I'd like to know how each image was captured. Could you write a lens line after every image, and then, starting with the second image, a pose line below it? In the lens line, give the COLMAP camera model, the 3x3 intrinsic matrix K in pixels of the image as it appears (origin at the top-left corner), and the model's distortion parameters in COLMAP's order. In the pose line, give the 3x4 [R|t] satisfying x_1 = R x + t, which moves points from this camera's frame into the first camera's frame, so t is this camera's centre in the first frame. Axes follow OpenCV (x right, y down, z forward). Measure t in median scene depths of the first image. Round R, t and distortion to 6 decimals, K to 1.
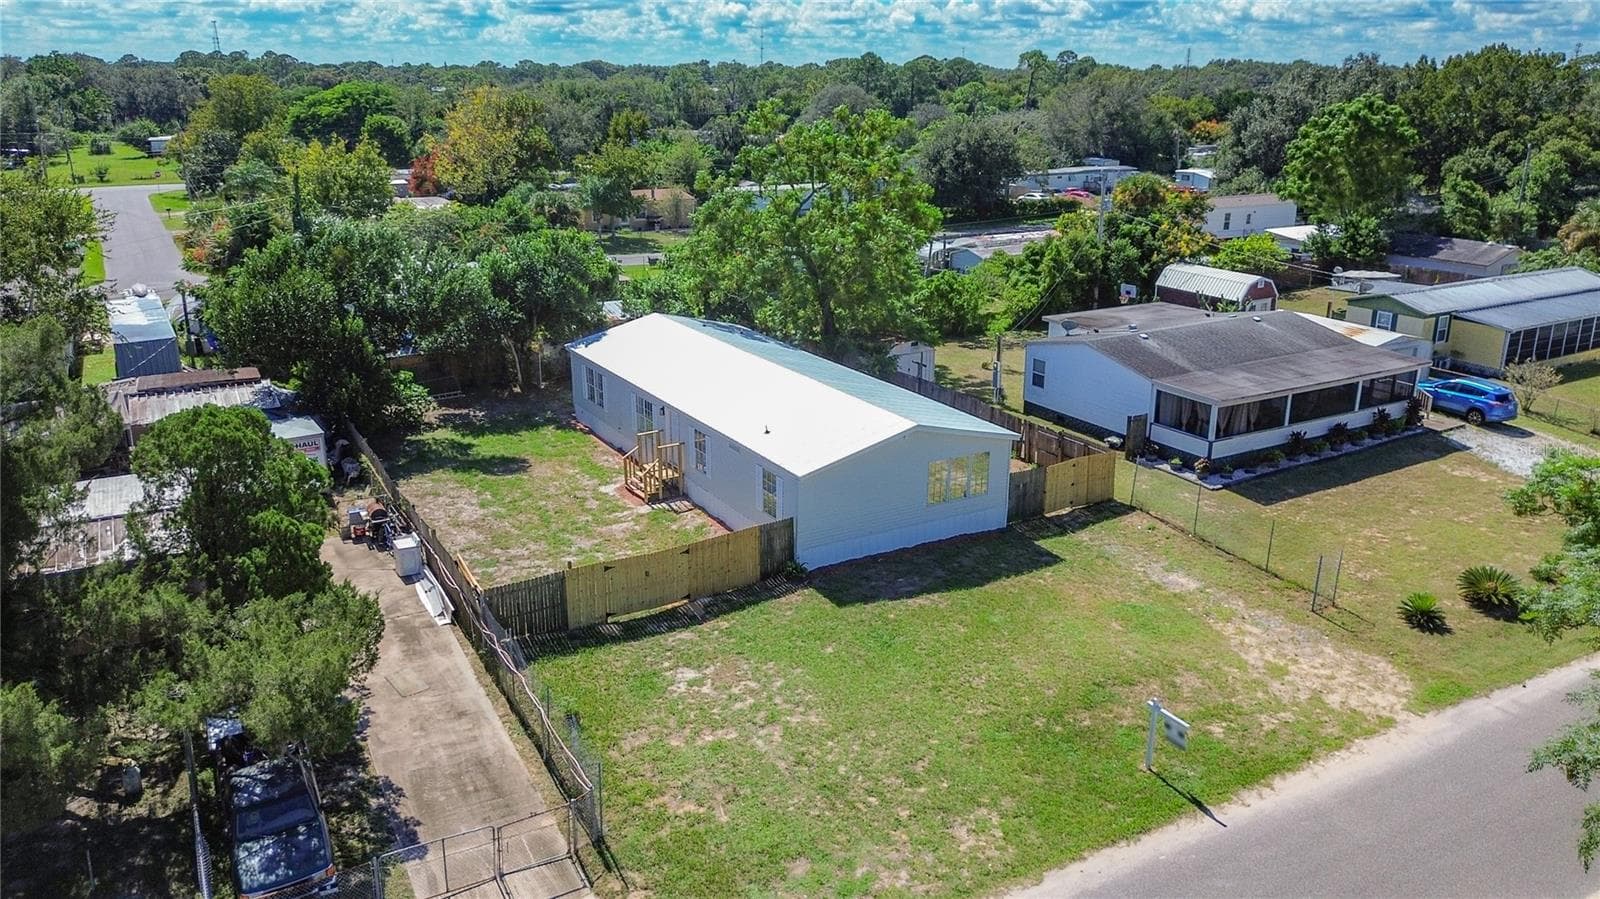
lens RADIAL K [[1159.3, 0, 800.5], [0, 1159.3, 422.2], [0, 0, 1]] dist [0.048101, -0.068365]
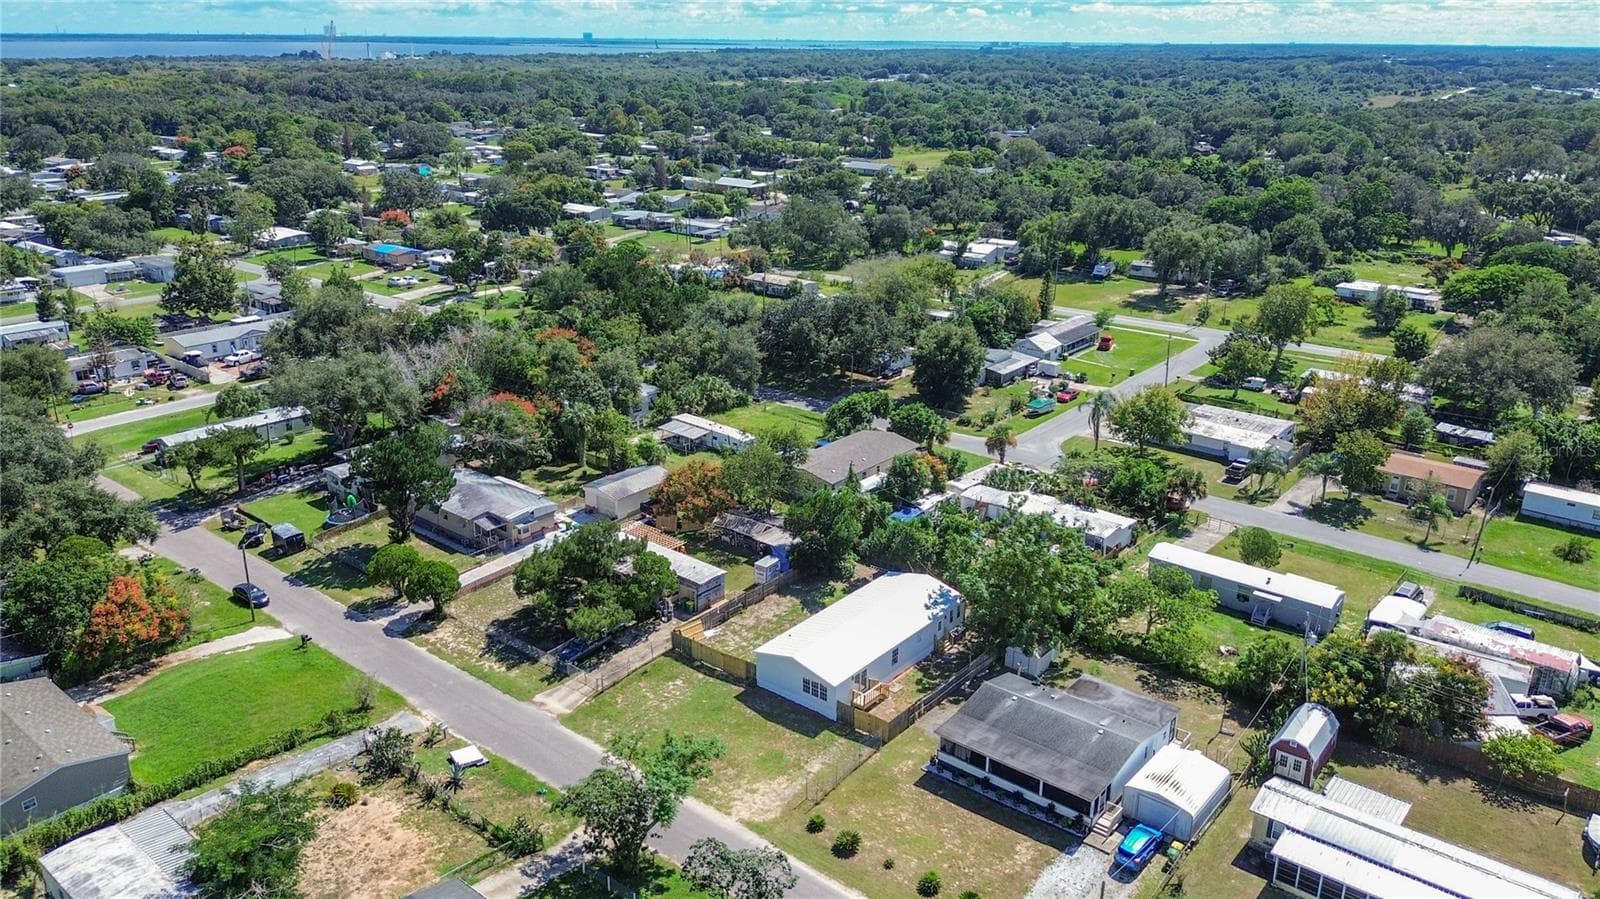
lens RADIAL K [[1170.1, 0, 800.0], [0, 1170.1, 449.5], [0, 0, 1]] dist [0.071351, -0.091181]
pose [[0.349944, 0.308494, -0.884517, 2.083087], [-0.276573, 0.936153, 0.217082, -0.919472], [0.895012, 0.168667, 0.412922, -0.134943]]
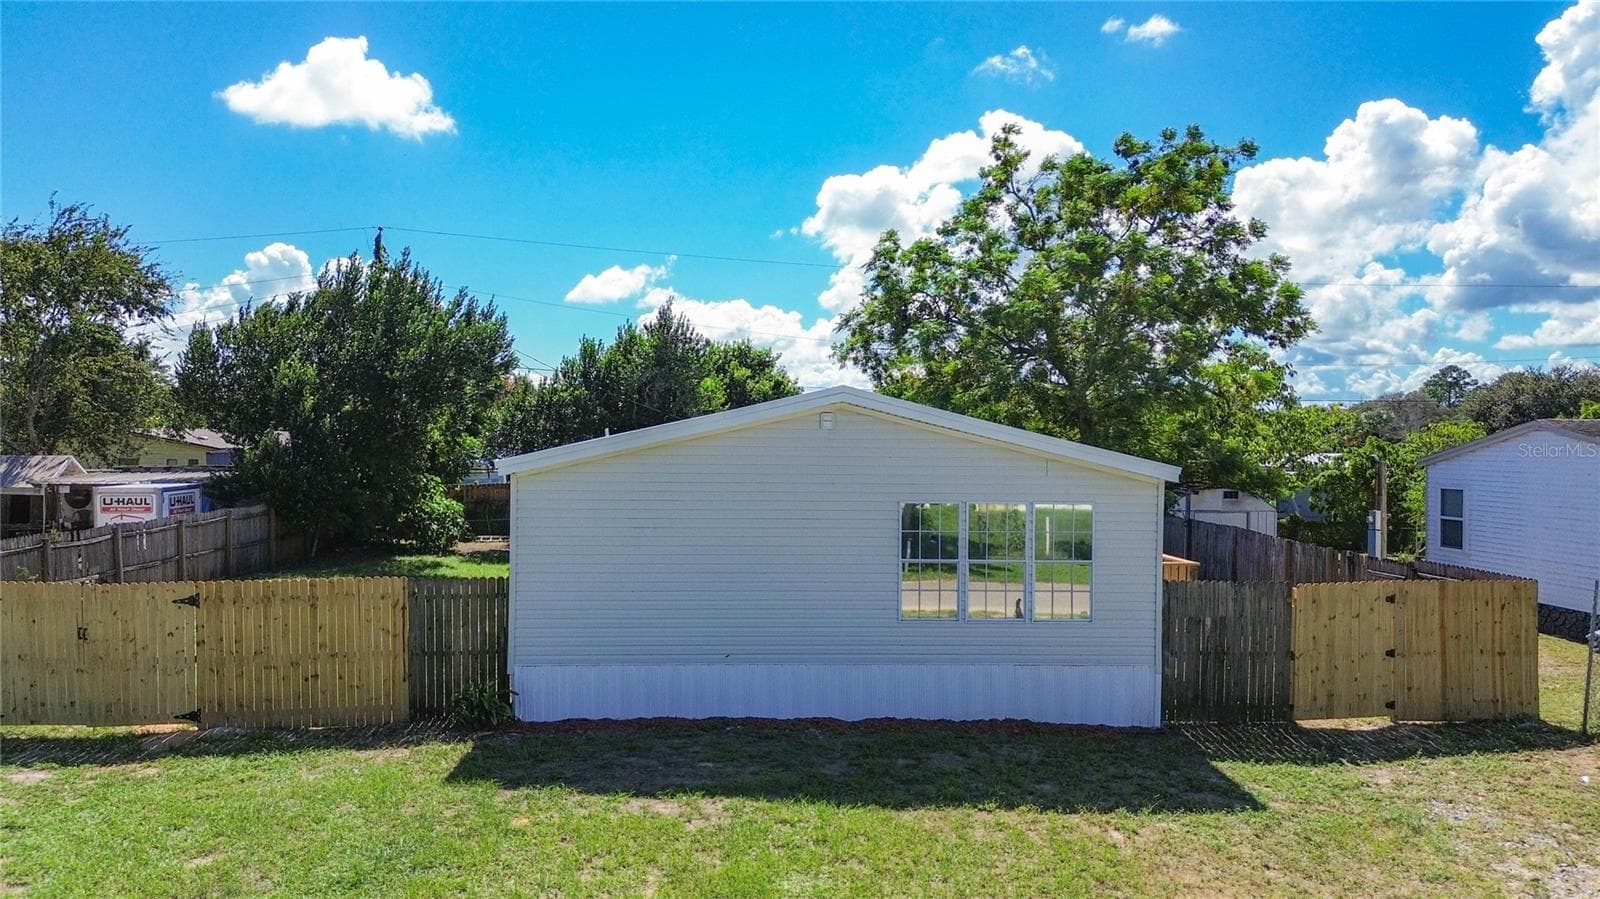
lens RADIAL K [[1153.9, 0, 803.0], [0, 1153.9, 476.9], [0, 0, 1]] dist [0.073850, -0.087778]
pose [[0.886042, 0.010392, -0.463488, 0.249986], [-0.131825, 0.964127, -0.230392, 0.114605], [0.444468, 0.265237, 0.855627, 0.603599]]
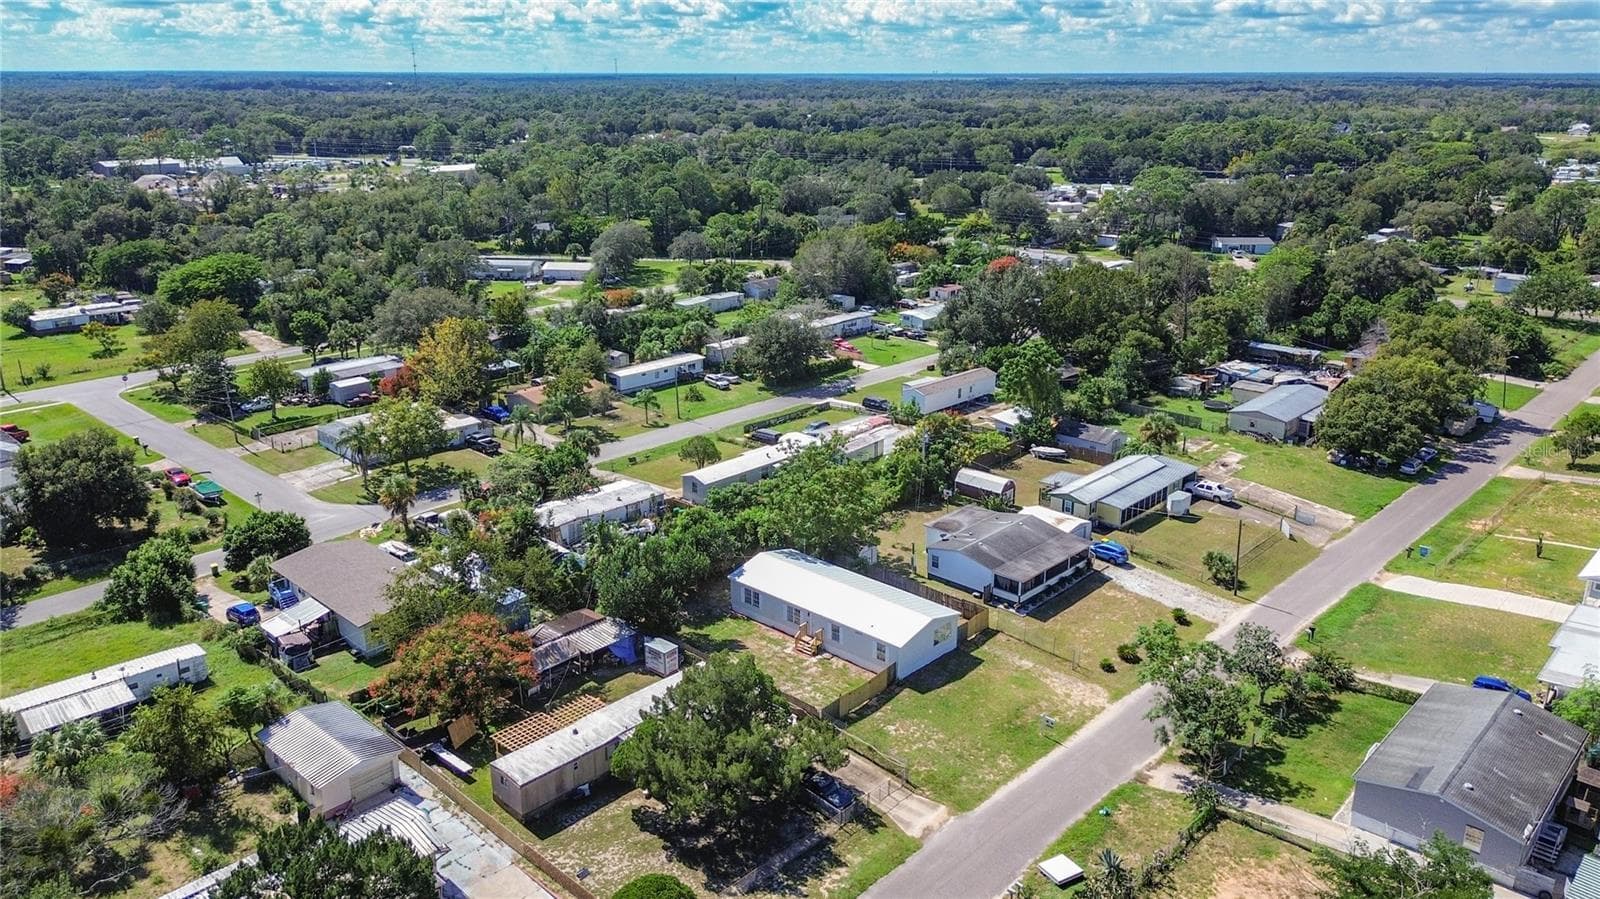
lens RADIAL K [[1149.6, 0, 799.5], [0, 1149.6, 428.1], [0, 0, 1]] dist [0.071934, -0.074287]
pose [[0.957899, -0.088703, 0.273059, -0.797059], [0.086273, 0.996052, 0.020917, -0.470428], [-0.273837, 0.003521, 0.961770, -1.331734]]
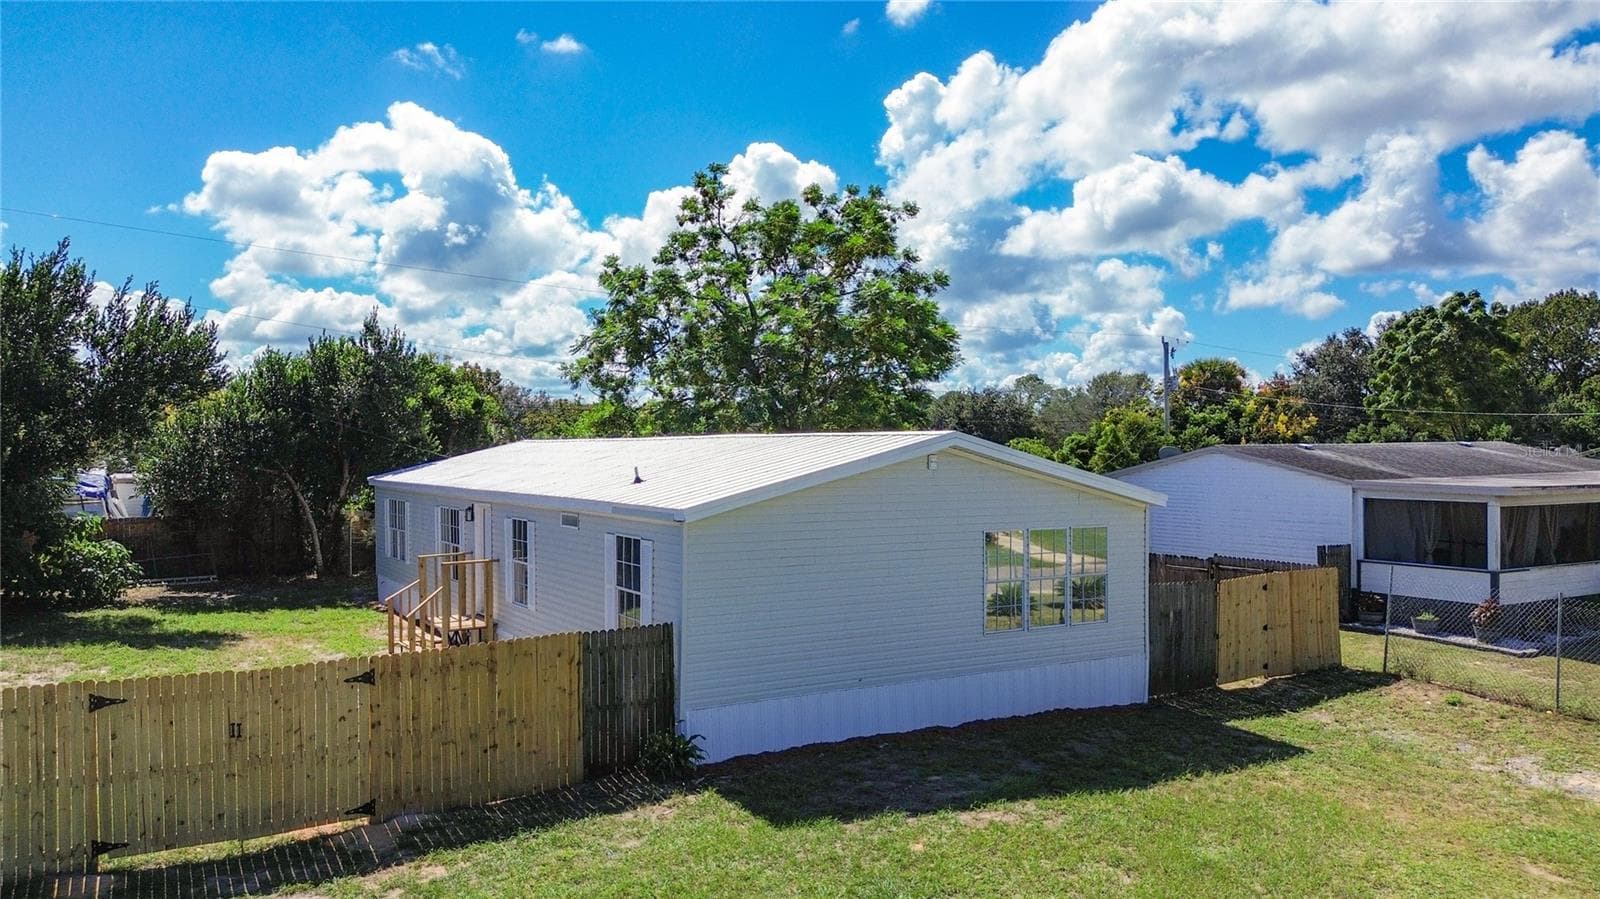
lens RADIAL K [[1153.1, 0, 799.2], [0, 1153.1, 455.1], [0, 0, 1]] dist [0.068559, -0.083299]
pose [[0.999925, -0.012190, -0.001412, 0.036600], [0.011303, 0.959675, -0.280885, 0.125392], [0.004779, 0.280848, 0.959740, 0.516832]]
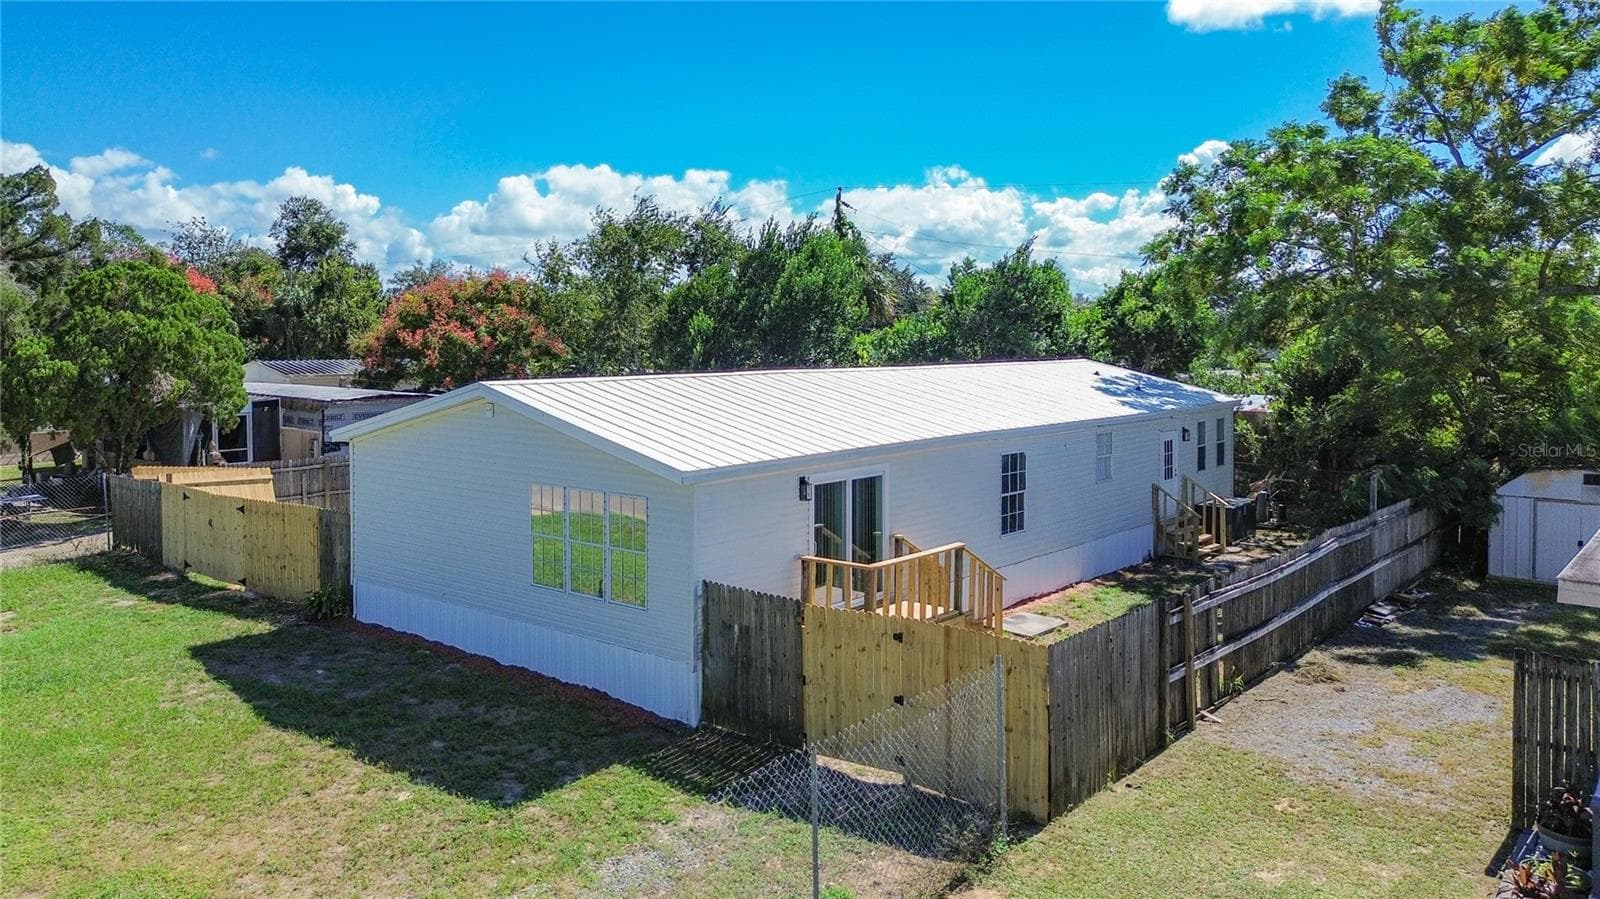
lens RADIAL K [[1153.1, 0, 799.2], [0, 1153.1, 455.1], [0, 0, 1]] dist [0.068559, -0.083299]
pose [[0.337673, 0.084642, -0.937450, 0.533074], [-0.269412, 0.962972, -0.010097, 0.000463], [0.901884, 0.255970, 0.347973, 0.881167]]
